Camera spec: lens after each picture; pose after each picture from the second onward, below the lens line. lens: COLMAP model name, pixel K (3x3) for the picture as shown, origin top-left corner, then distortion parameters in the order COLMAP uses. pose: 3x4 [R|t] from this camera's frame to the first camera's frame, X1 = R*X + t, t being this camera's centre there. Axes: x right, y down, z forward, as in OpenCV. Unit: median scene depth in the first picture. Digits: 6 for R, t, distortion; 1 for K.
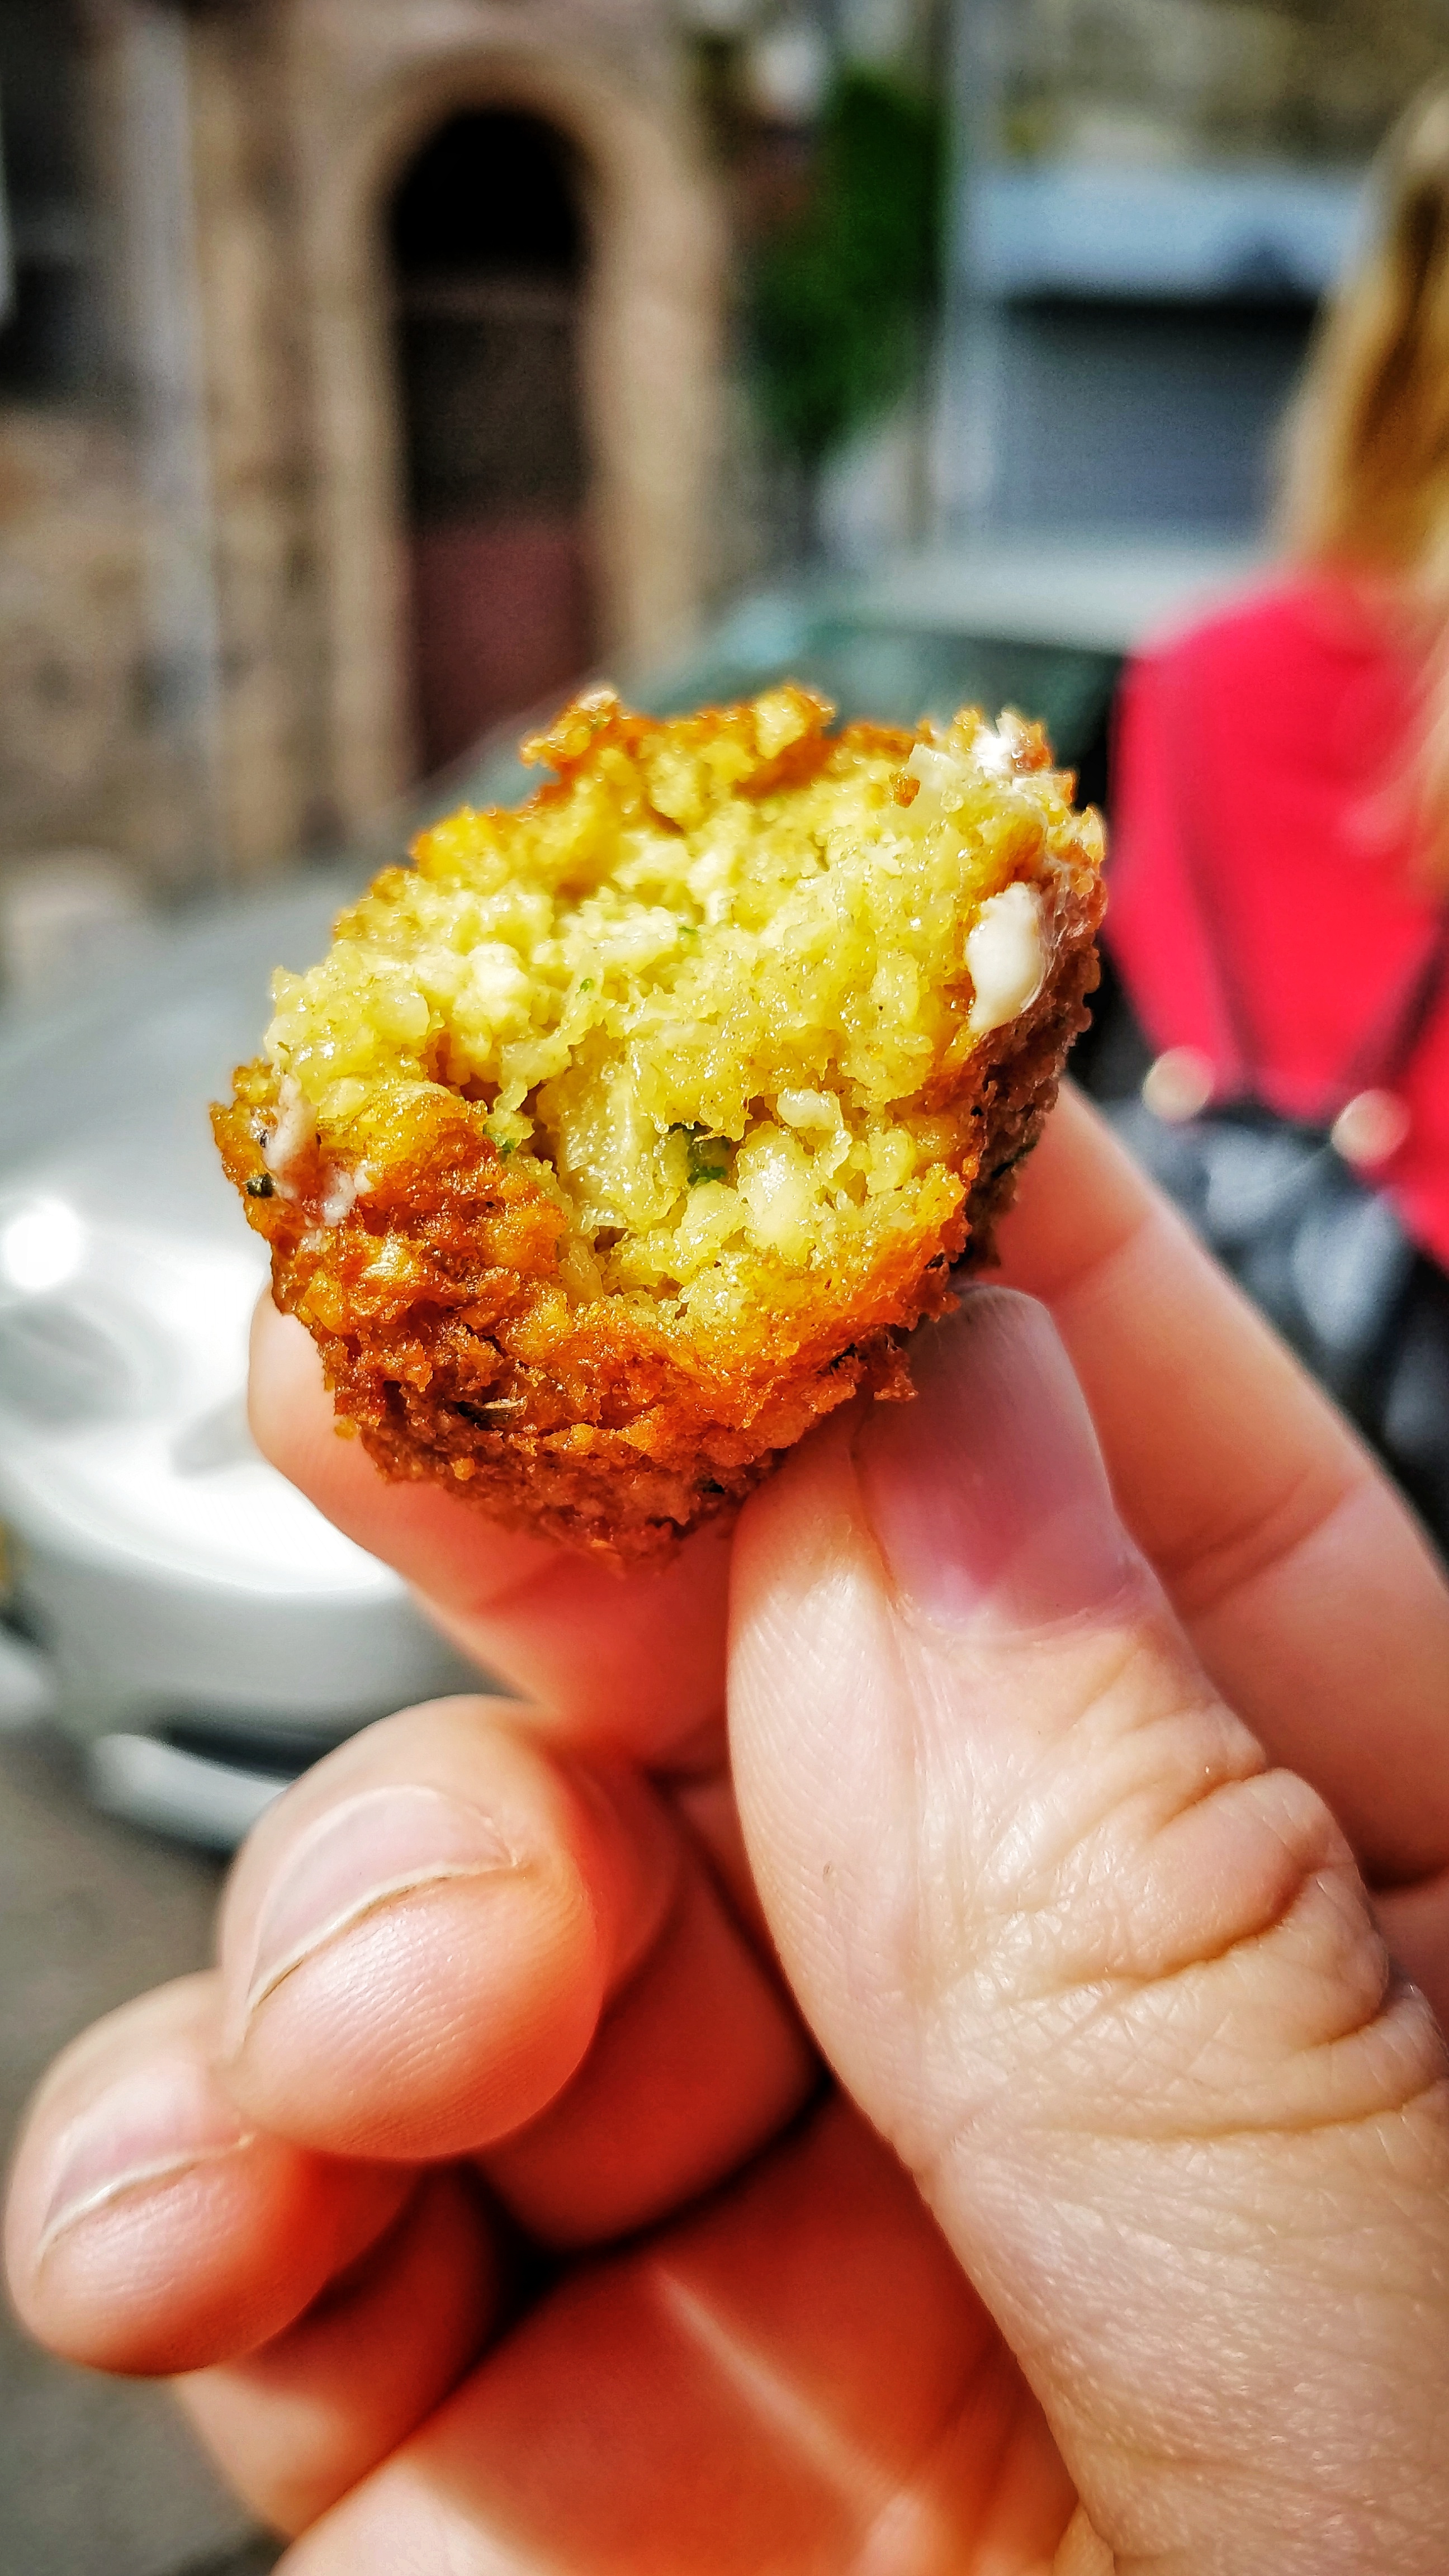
lens RADIAL K [[1920.8, 0, 724.5], [0, 1920.8, 1288.0], [0, 0, 1]] dist [0.001270, 0.000063]
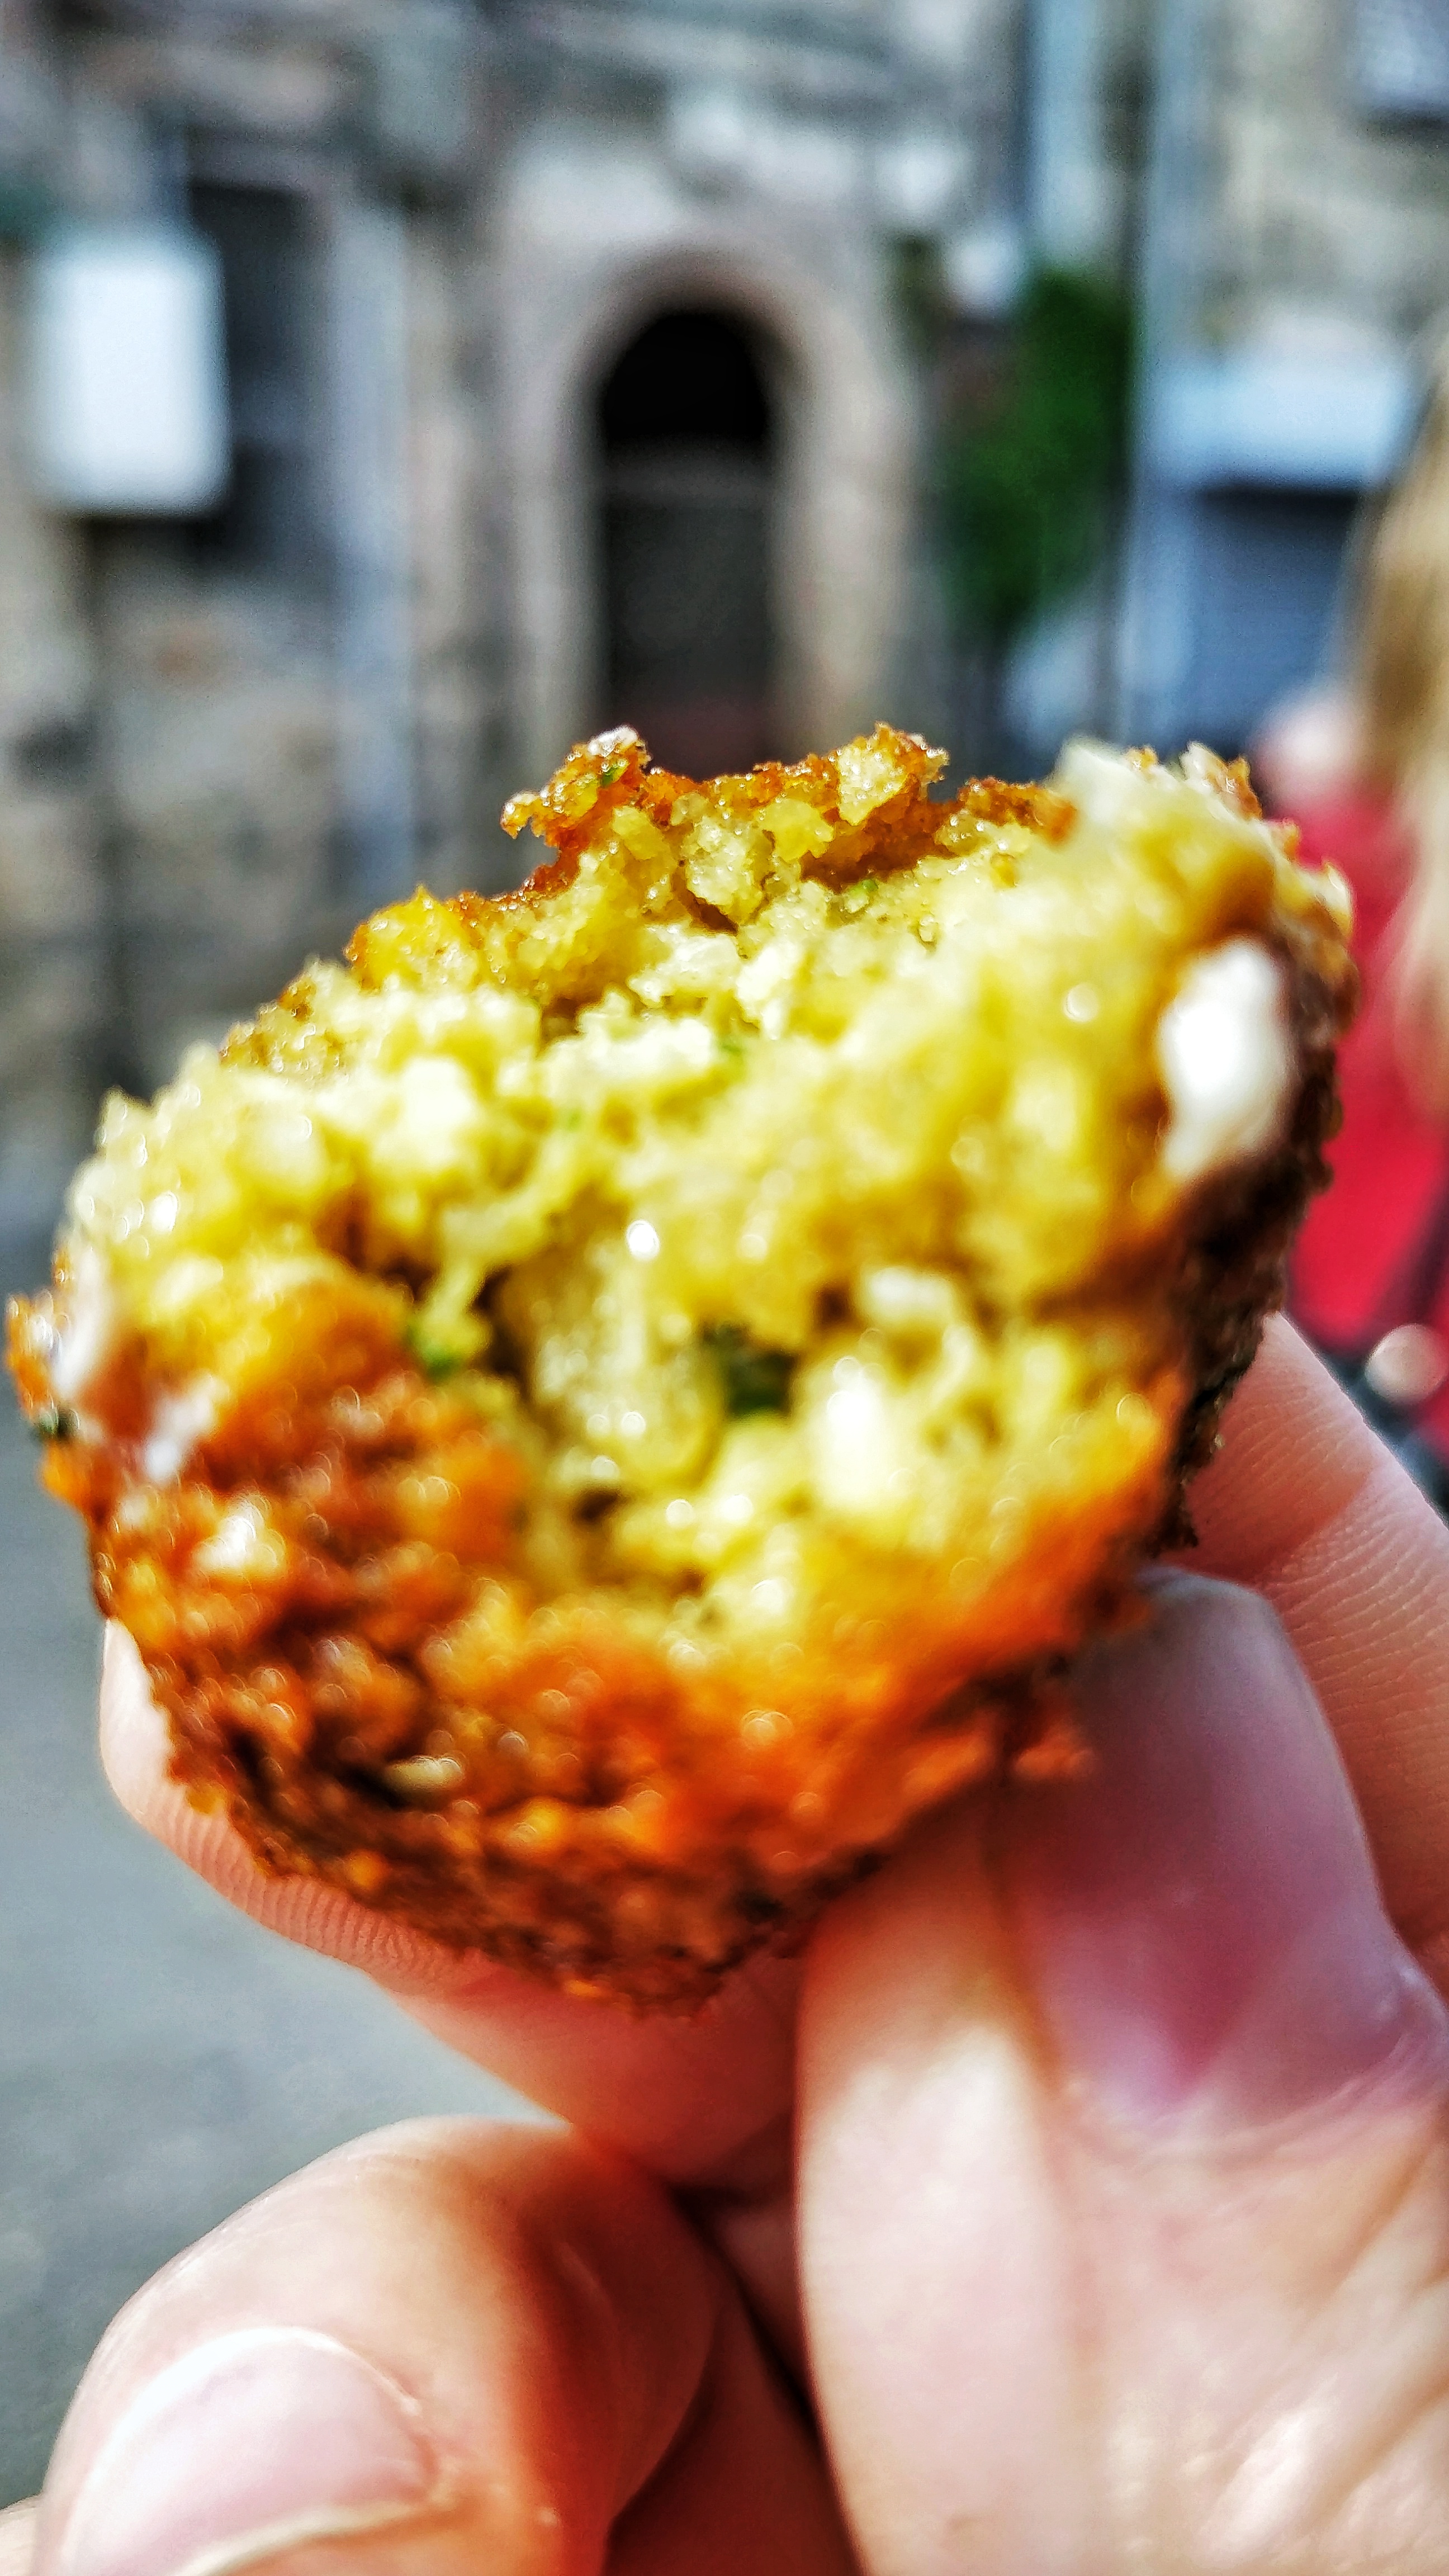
lens RADIAL K [[1929.4, 0, 731.4], [0, 1929.4, 1354.7], [0, 0, 1]] dist [0.124681, -0.000076]
pose [[0.998548, -0.001282, -0.053859, 0.018913], [-0.004125, 0.994963, -0.100155, -0.010481], [0.053716, 0.100231, 0.993513, 0.350547]]
